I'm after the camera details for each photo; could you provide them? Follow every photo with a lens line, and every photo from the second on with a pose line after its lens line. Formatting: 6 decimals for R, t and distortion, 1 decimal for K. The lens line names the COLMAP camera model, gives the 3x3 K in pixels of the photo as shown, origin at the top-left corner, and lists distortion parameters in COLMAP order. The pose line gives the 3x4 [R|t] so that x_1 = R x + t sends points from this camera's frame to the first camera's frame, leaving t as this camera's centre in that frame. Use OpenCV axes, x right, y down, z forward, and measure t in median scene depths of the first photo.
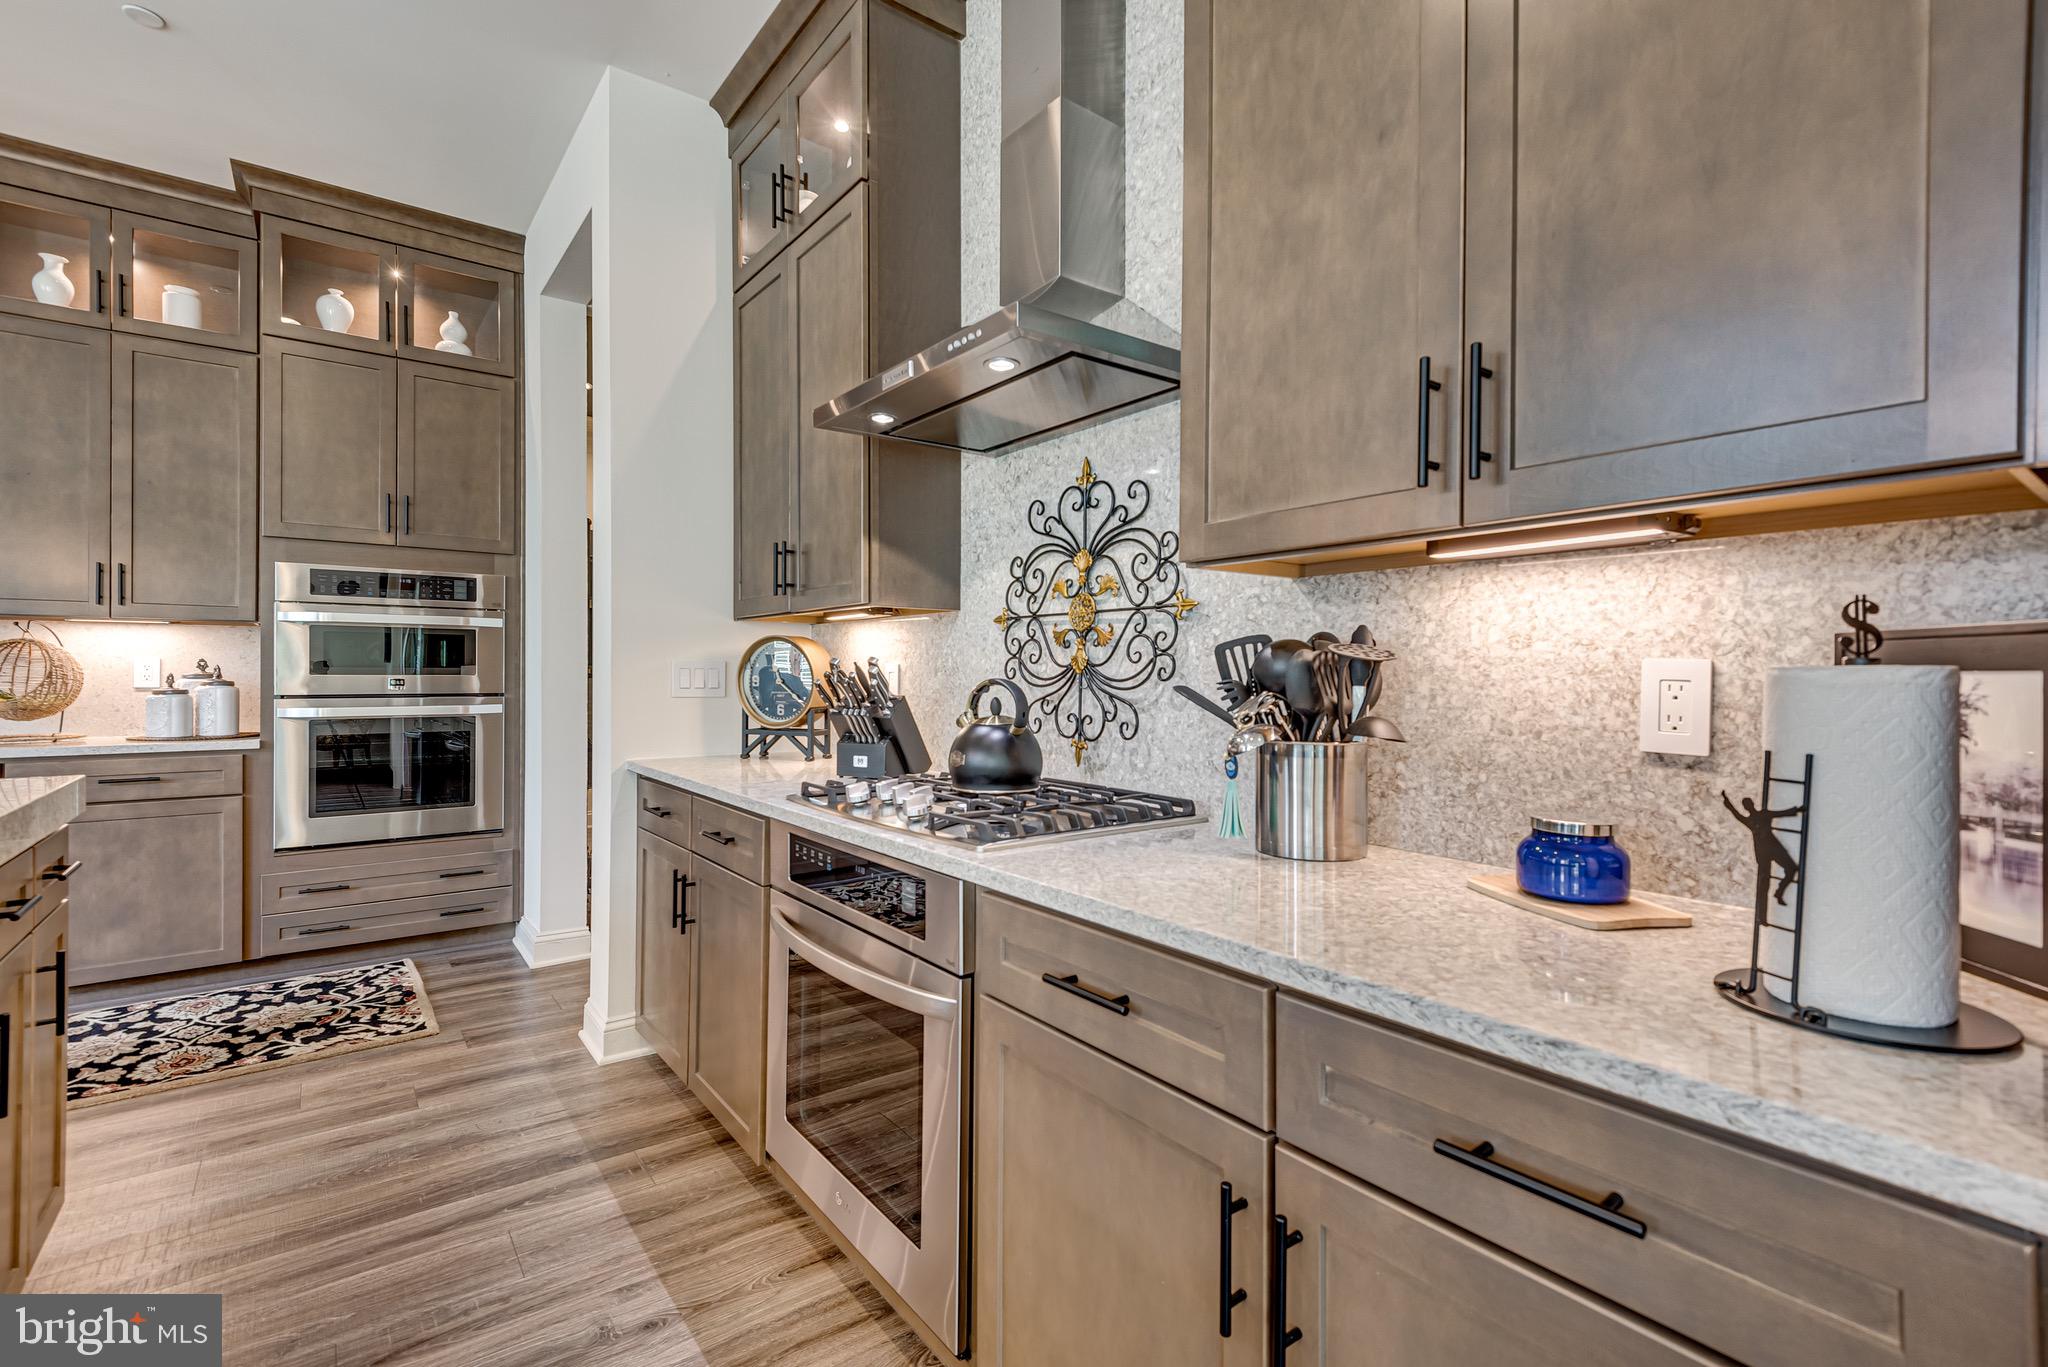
lens RADIAL K [[918.0, 0, 1014.0], [0, 918.0, 673.3], [0, 0, 1]] dist [0.037876, -0.023460]
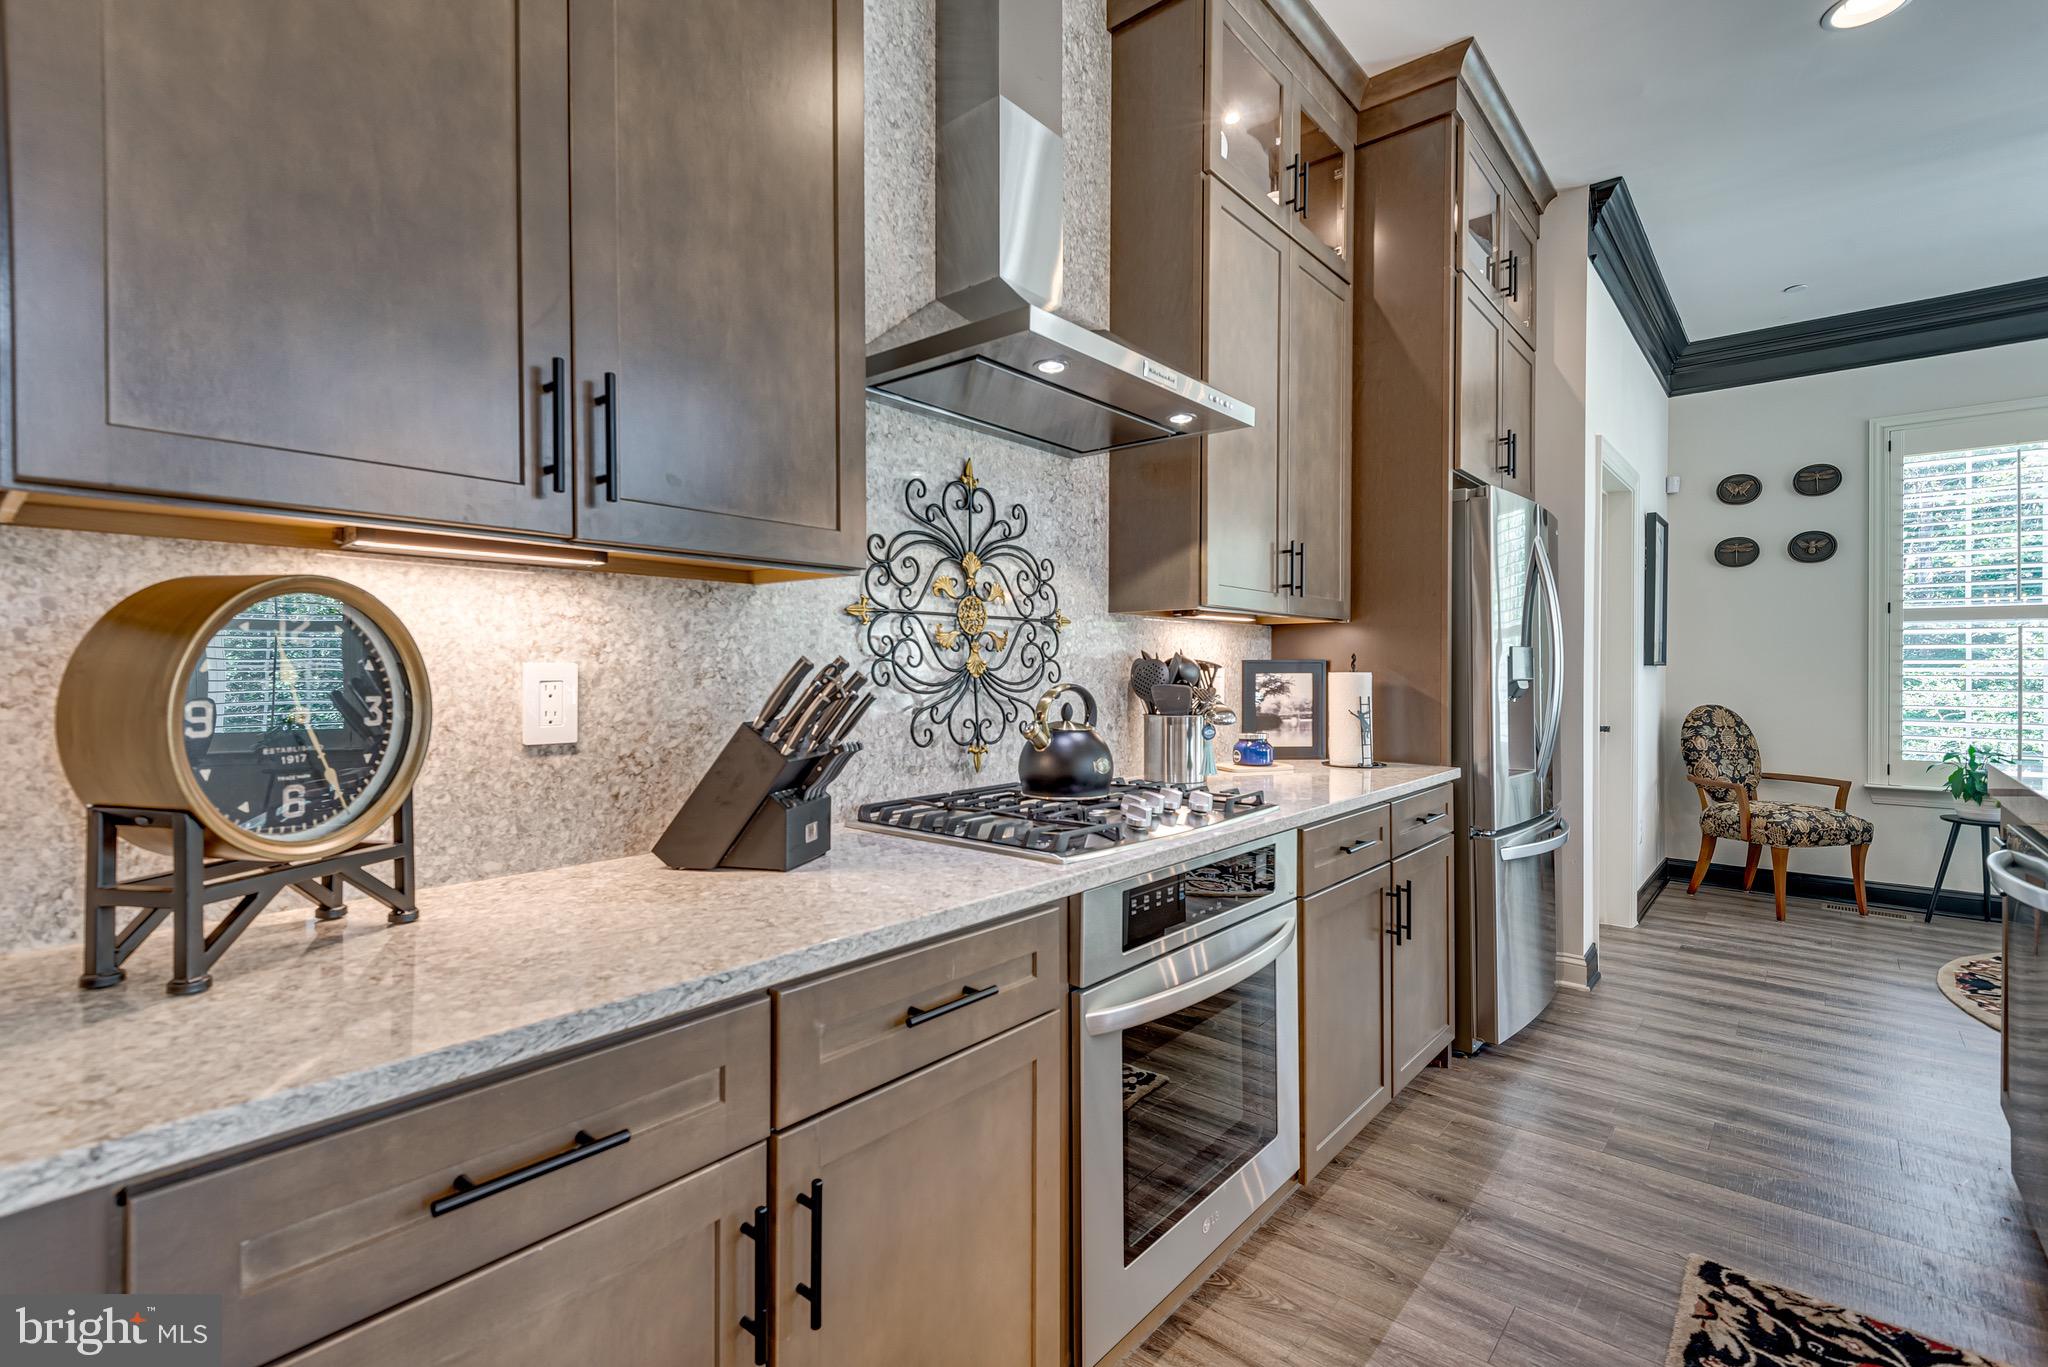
lens RADIAL K [[918.0, 0, 1014.0], [0, 918.0, 673.3], [0, 0, 1]] dist [0.037876, -0.023460]
pose [[-0.204051, -0.013657, 0.978865, -0.896650], [-0.004230, 0.999906, 0.013068, -0.017530], [-0.978951, -0.001474, -0.204089, 1.152420]]
